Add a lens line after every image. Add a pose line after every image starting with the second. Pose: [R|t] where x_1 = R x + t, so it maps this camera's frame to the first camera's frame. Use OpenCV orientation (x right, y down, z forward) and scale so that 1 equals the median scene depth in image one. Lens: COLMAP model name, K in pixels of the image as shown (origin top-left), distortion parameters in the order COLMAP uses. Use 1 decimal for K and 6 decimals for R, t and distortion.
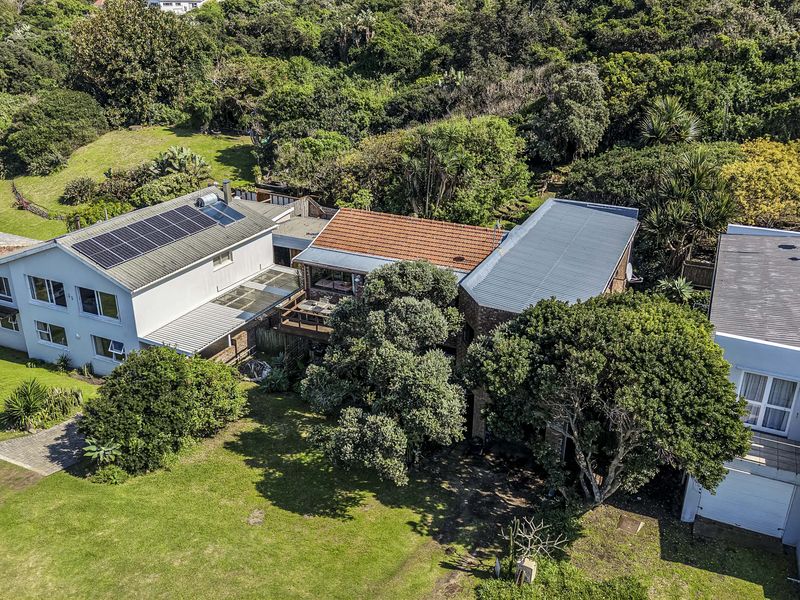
lens RADIAL K [[716.7, 0, 397.6], [0, 716.7, 298.8], [0, 0, 1]] dist [0.025167, -0.035379]
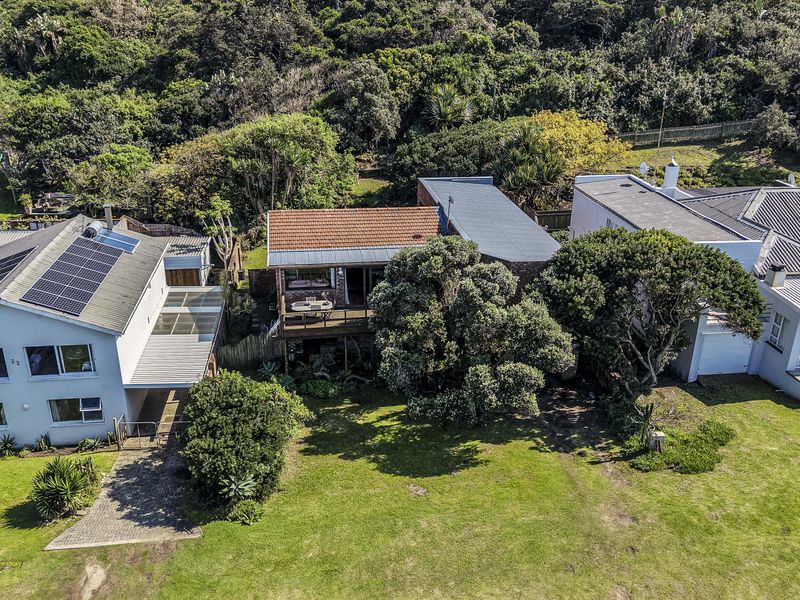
lens RADIAL K [[716.7, 0, 399.6], [0, 716.7, 299.9], [0, 0, 1]] dist [0.025167, -0.035379]
pose [[0.840849, -0.211477, 0.498247, -0.473812], [0.210762, 0.975787, 0.058479, -0.027521], [-0.498550, 0.055840, 0.865061, 0.050456]]
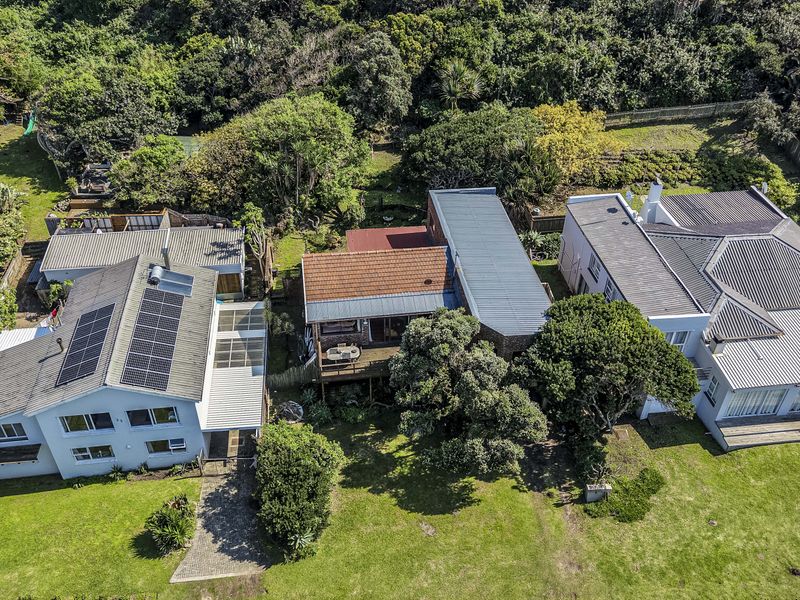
lens RADIAL K [[716.7, 0, 399.7], [0, 716.7, 300.4], [0, 0, 1]] dist [0.025167, -0.035379]
pose [[0.844056, -0.333646, 0.419820, -0.485672], [0.210169, 0.926063, 0.313427, -0.415690], [-0.493354, -0.176316, 0.851772, -0.100285]]
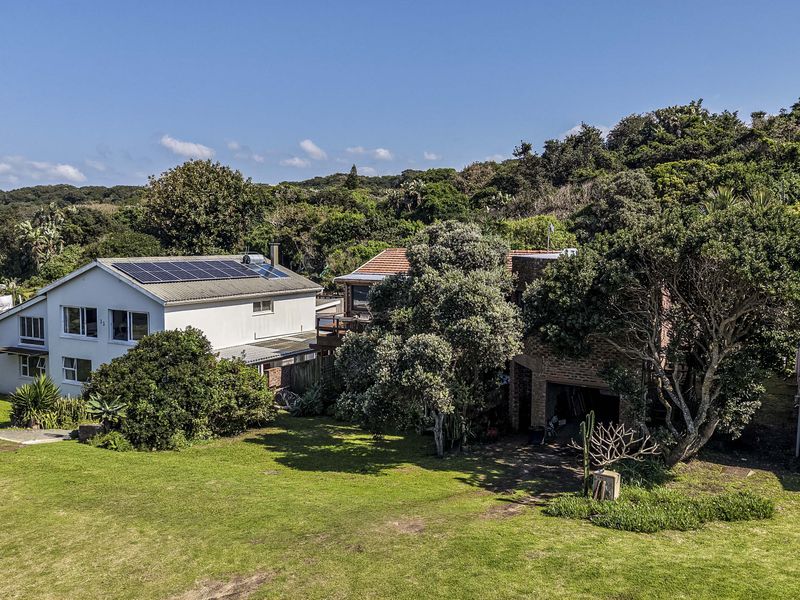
lens RADIAL K [[716.7, 0, 397.9], [0, 716.7, 299.3], [0, 0, 1]] dist [0.025167, -0.035379]
pose [[0.997497, 0.002614, -0.070655, 0.004809], [-0.024749, 0.949003, -0.314294, 0.254674], [0.066231, 0.315256, 0.946693, 0.109091]]
